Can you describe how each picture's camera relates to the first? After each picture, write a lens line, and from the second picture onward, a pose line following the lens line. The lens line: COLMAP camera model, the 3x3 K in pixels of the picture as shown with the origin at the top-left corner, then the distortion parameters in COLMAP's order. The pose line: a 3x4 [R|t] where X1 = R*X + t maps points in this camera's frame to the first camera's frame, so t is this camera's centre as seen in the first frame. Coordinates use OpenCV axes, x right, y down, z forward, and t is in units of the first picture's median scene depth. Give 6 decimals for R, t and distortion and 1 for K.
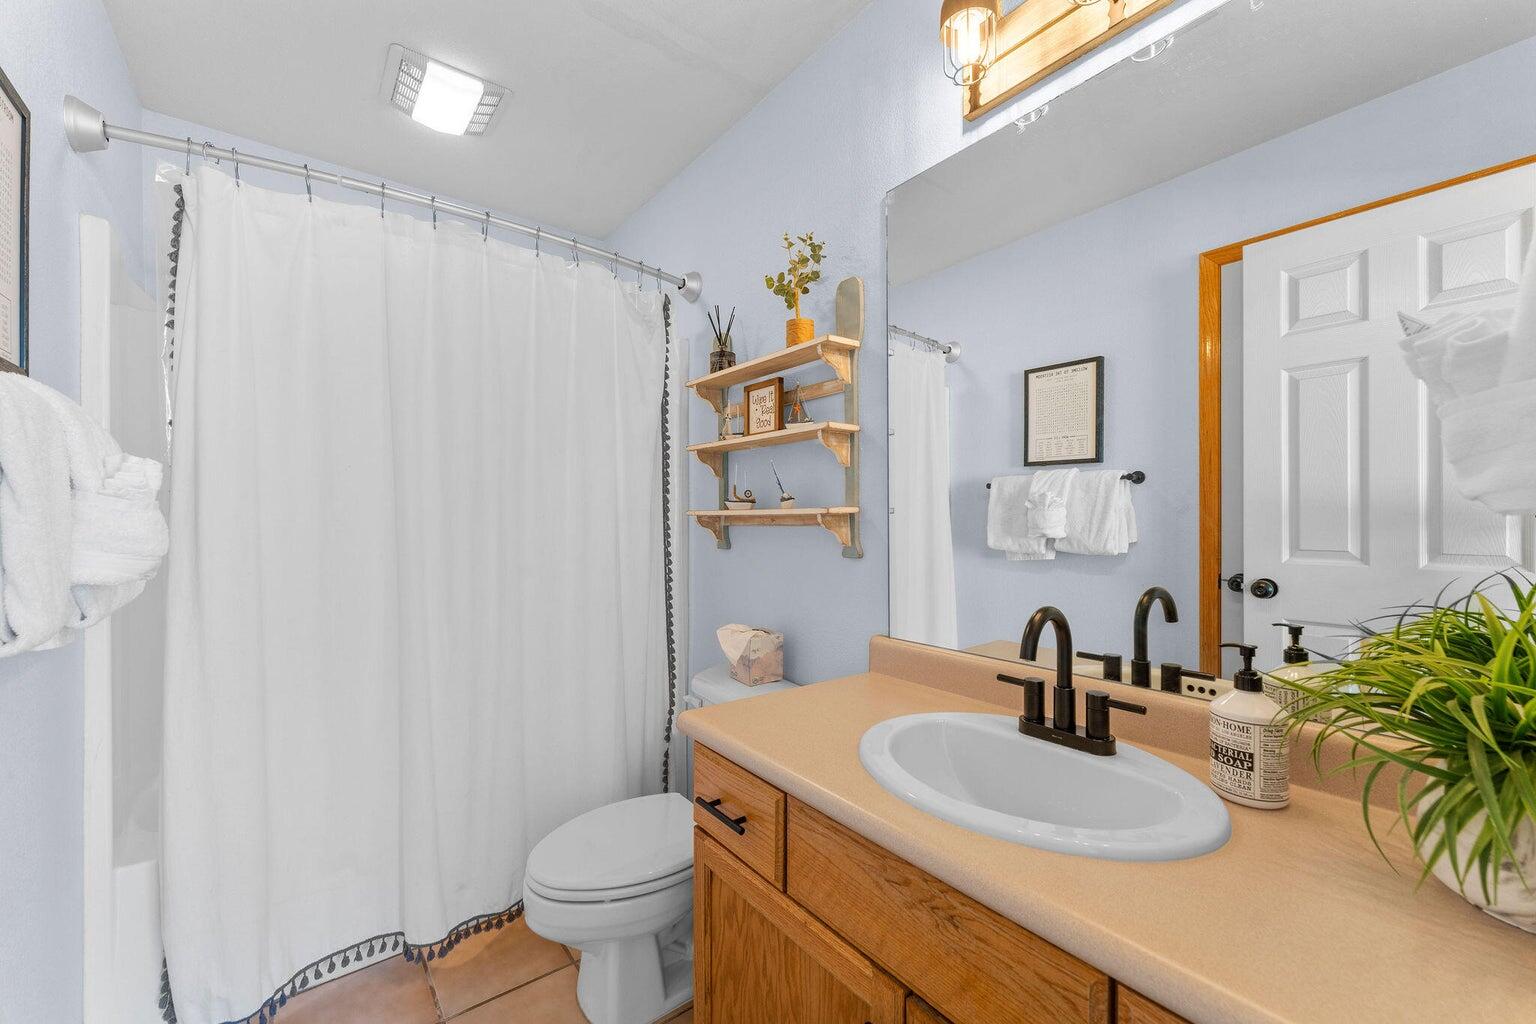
lens RADIAL K [[626.6, 0, 768.0], [0, 626.6, 512.0], [0, 0, 1]] dist [0.007640, 0.000069]
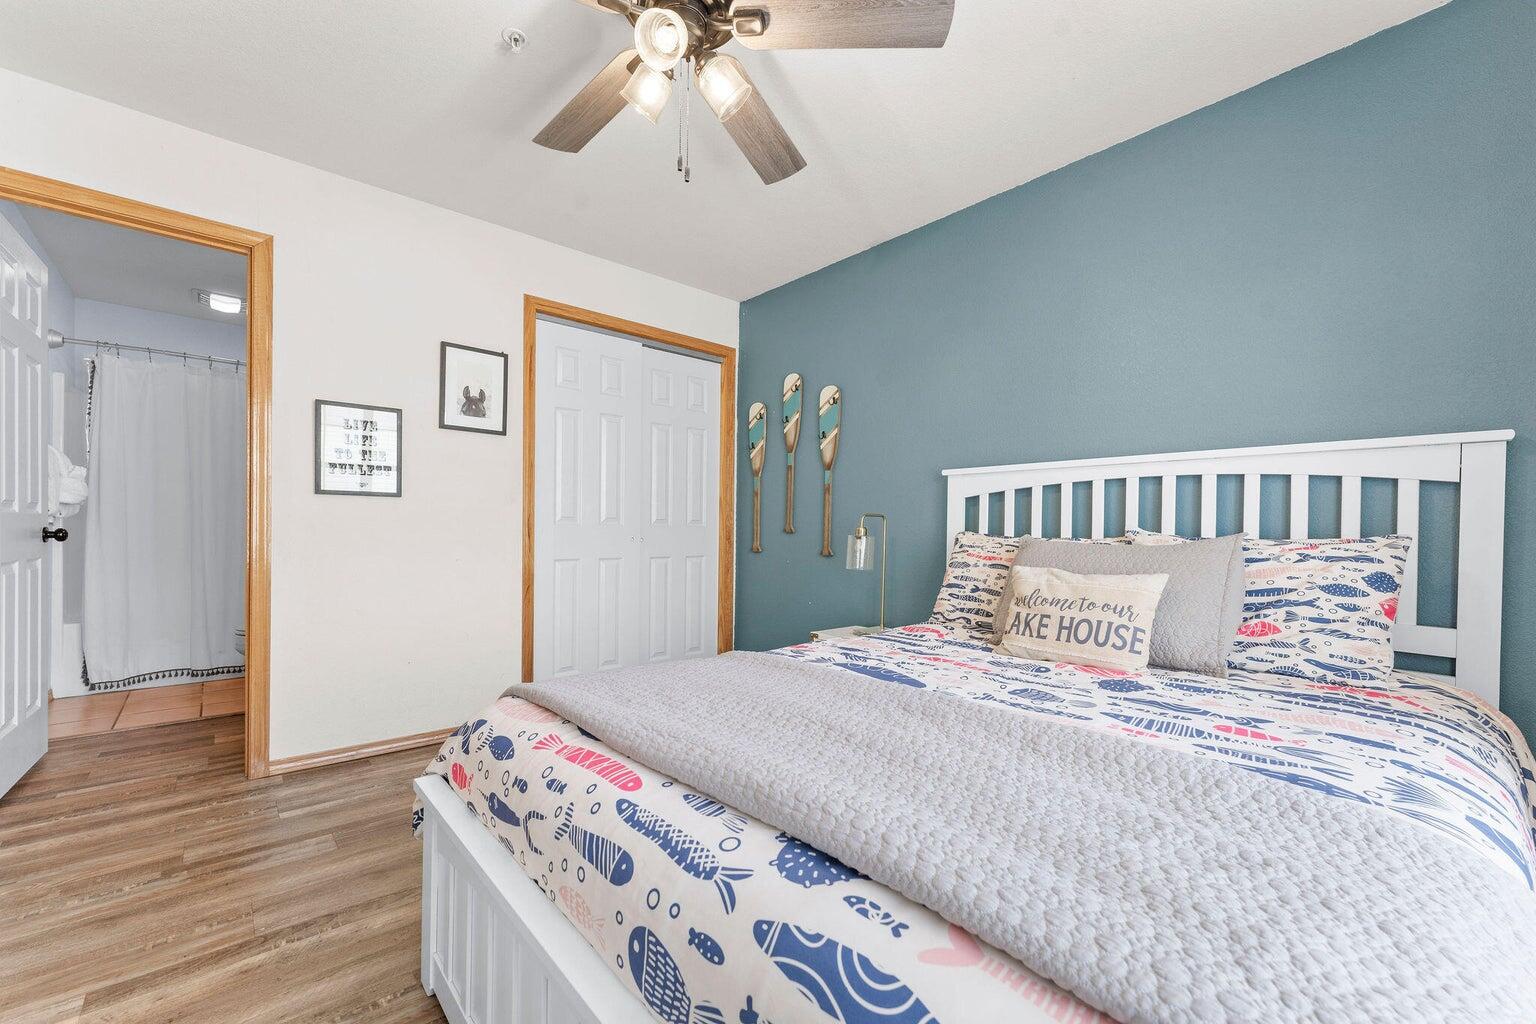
lens RADIAL K [[619.7, 0, 761.0], [0, 619.7, 519.2], [0, 0, 1]] dist [0.001256, 0.000027]
pose [[0.997377, 0.011791, 0.071419, 1.609255], [-0.011799, 0.999930, -0.000317, 0.101805], [-0.071418, -0.000526, 0.997446, -1.719363]]
